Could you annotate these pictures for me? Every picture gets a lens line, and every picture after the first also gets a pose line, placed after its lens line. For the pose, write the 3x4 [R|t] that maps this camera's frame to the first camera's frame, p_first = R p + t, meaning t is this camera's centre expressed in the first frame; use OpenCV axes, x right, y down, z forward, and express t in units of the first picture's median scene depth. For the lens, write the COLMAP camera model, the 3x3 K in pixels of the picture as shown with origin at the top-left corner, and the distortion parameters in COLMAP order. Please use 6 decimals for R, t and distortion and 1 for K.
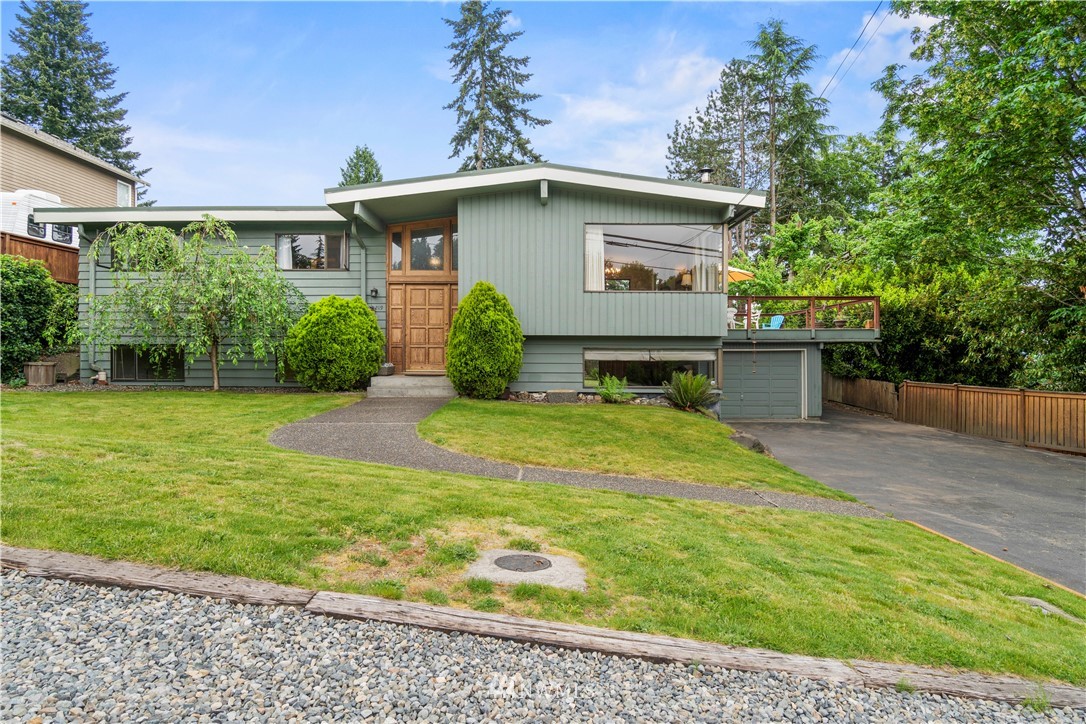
lens RADIAL K [[597.0, 0, 542.5], [0, 597.0, 368.5], [0, 0, 1]] dist [0.003509, 0.000600]
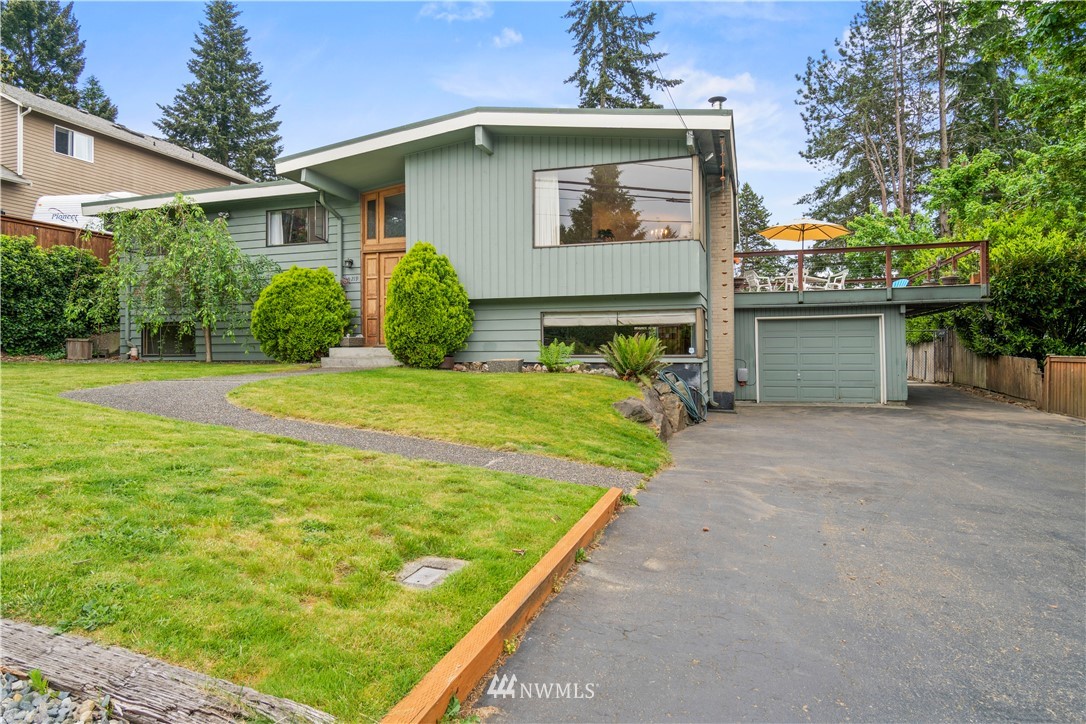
lens RADIAL K [[645.3, 0, 542.4], [0, 645.3, 354.5], [0, 0, 1]] dist [0.001561, 0.001689]
pose [[0.958623, -0.009225, -0.284529, 0.252080], [0.004456, 0.999839, -0.017405, 0.032838], [0.284644, 0.015417, 0.958509, 0.064587]]
